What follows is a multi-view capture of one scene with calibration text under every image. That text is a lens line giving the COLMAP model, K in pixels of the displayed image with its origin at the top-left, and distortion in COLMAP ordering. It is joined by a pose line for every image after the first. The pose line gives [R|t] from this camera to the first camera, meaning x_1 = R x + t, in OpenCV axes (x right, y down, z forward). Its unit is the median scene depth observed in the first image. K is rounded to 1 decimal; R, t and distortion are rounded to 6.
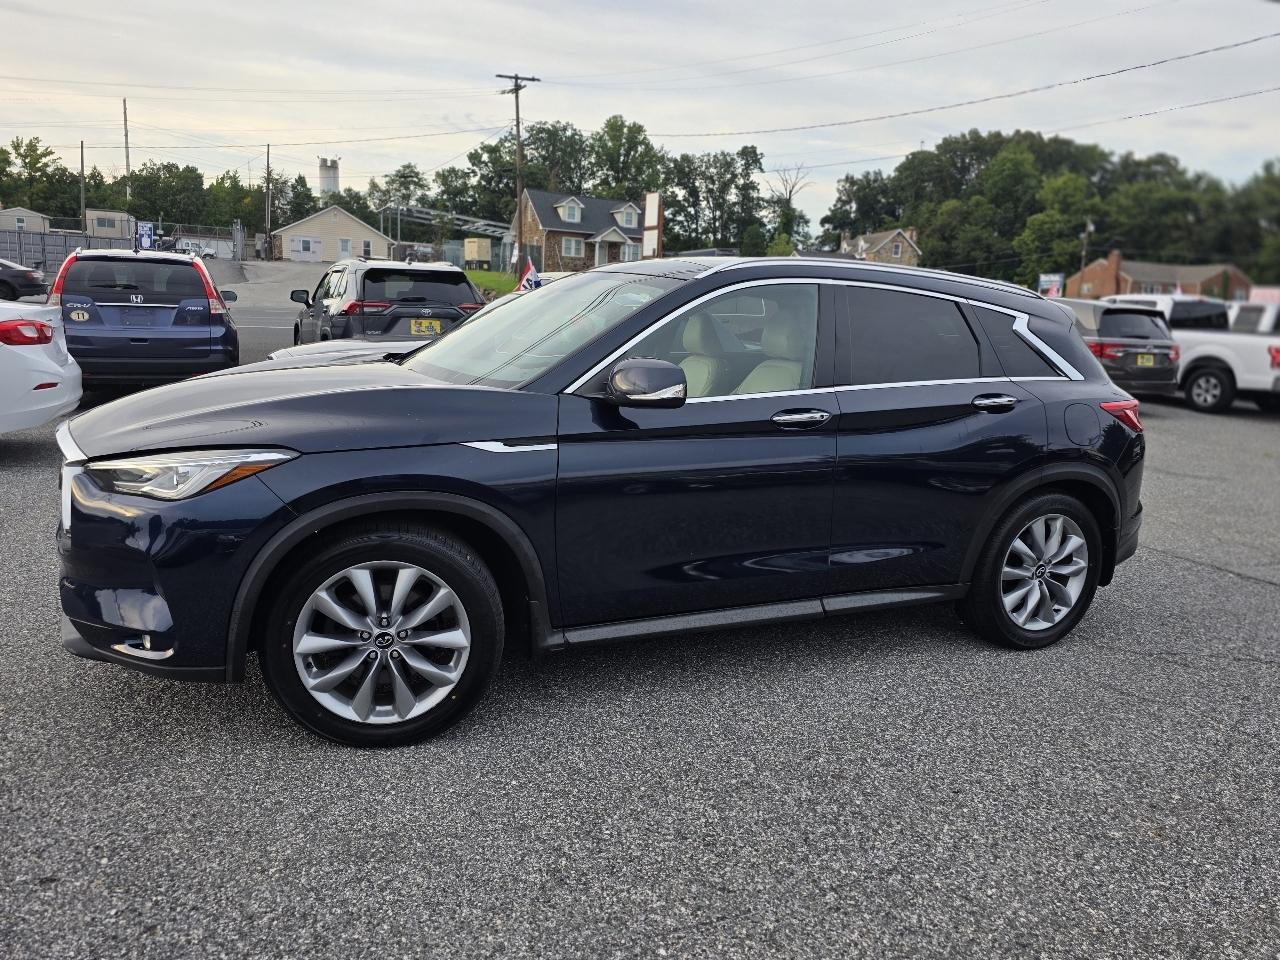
lens RADIAL K [[947.6, 0, 641.4], [0, 947.6, 472.4], [0, 0, 1]] dist [0.055879, -0.059921]
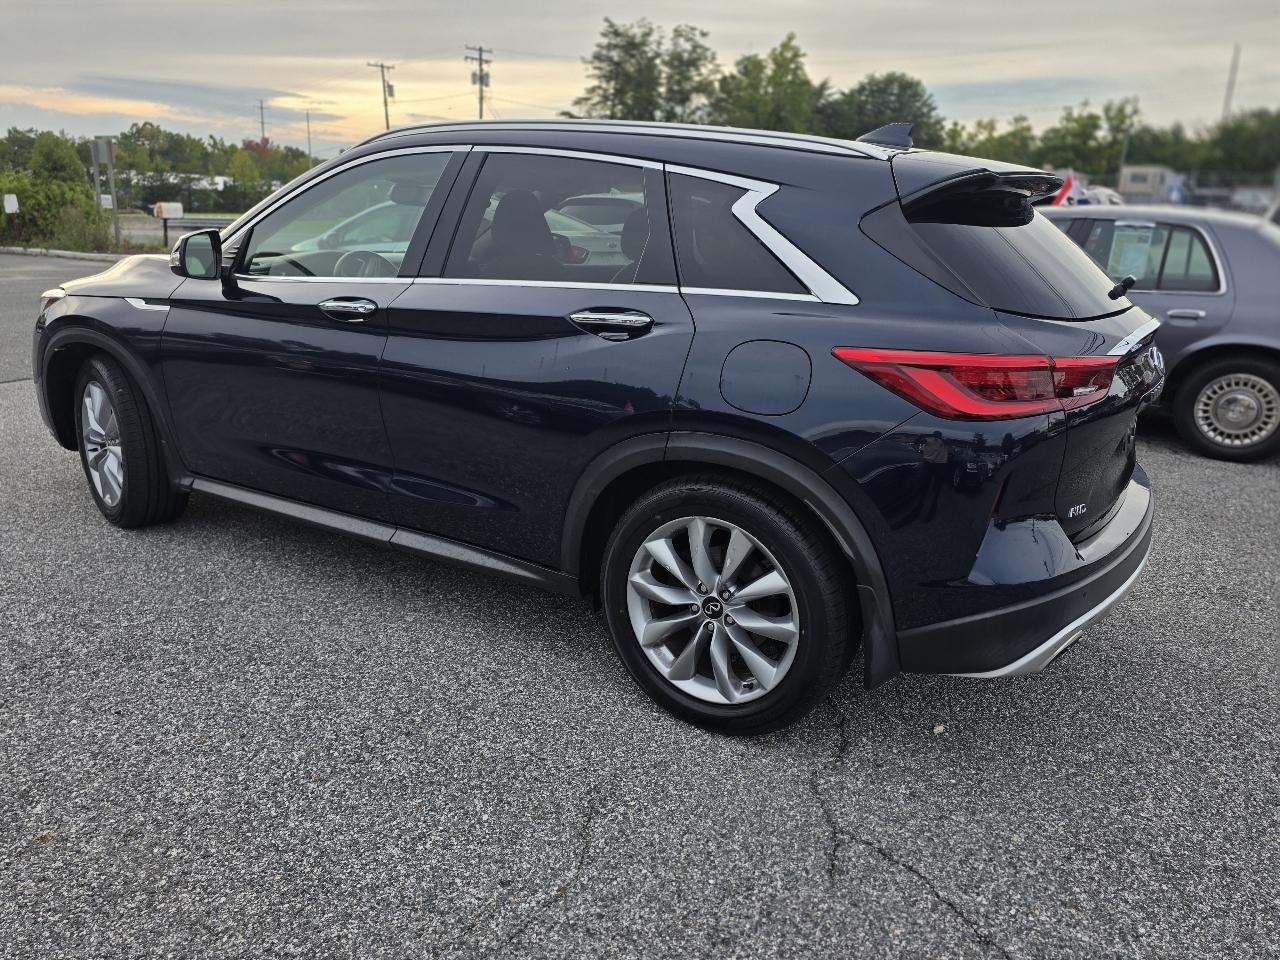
lens RADIAL K [[938.3, 0, 628.8], [0, 938.3, 475.2], [0, 0, 1]] dist [0.059382, -0.058494]
pose [[0.533214, 0.195780, -0.823014, 0.902478], [-0.157976, 0.978784, 0.130485, -0.053225], [0.831099, 0.060440, 0.552830, 0.634479]]
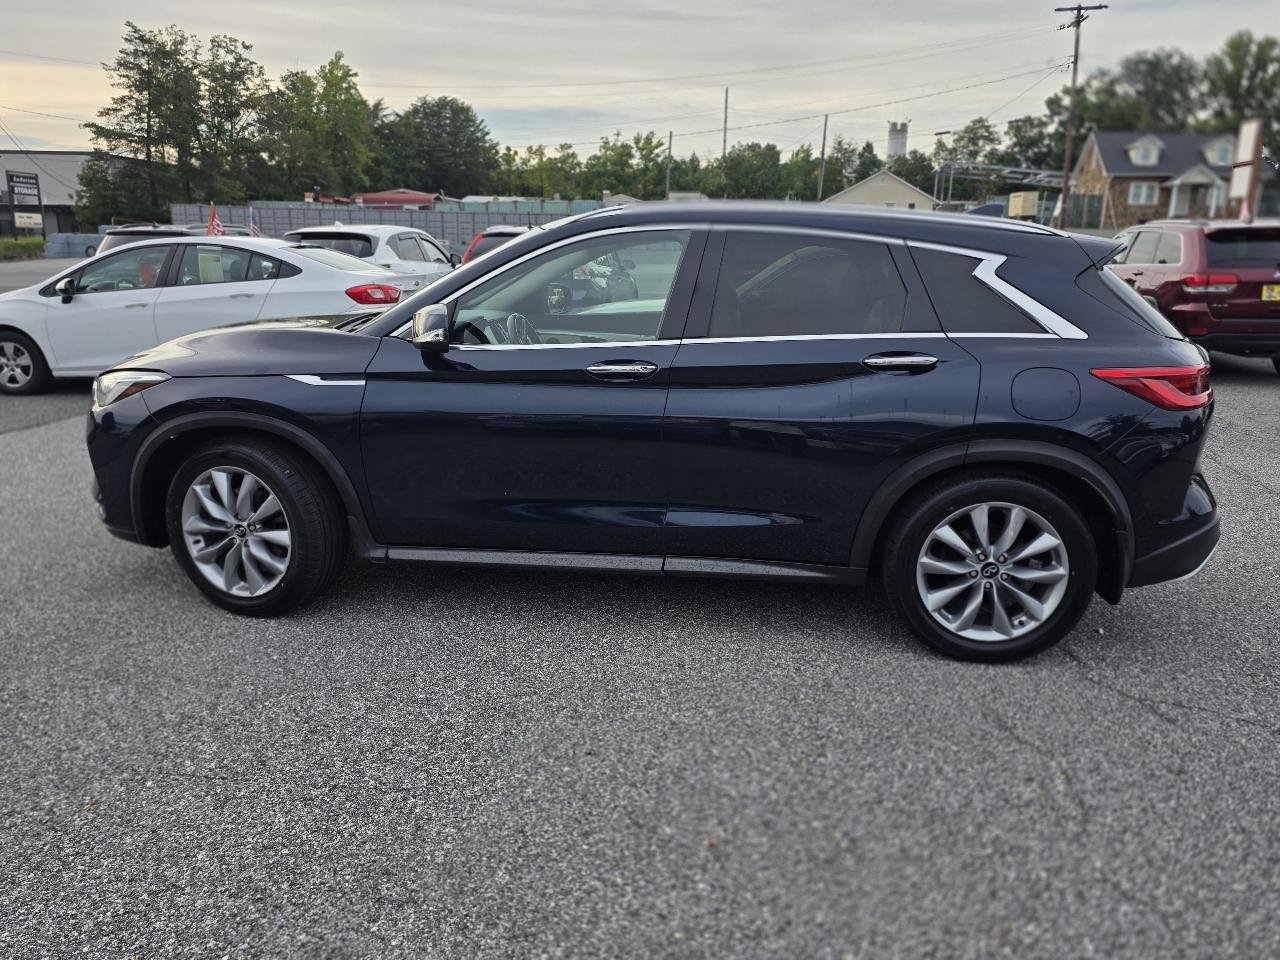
lens RADIAL K [[947.6, 0, 641.4], [0, 947.6, 472.4], [0, 0, 1]] dist [0.055879, -0.059921]
pose [[0.846184, 0.087859, -0.525598, 0.607686], [-0.068421, 0.996064, 0.056349, -0.006558], [0.528480, -0.011720, 0.848865, 0.148584]]
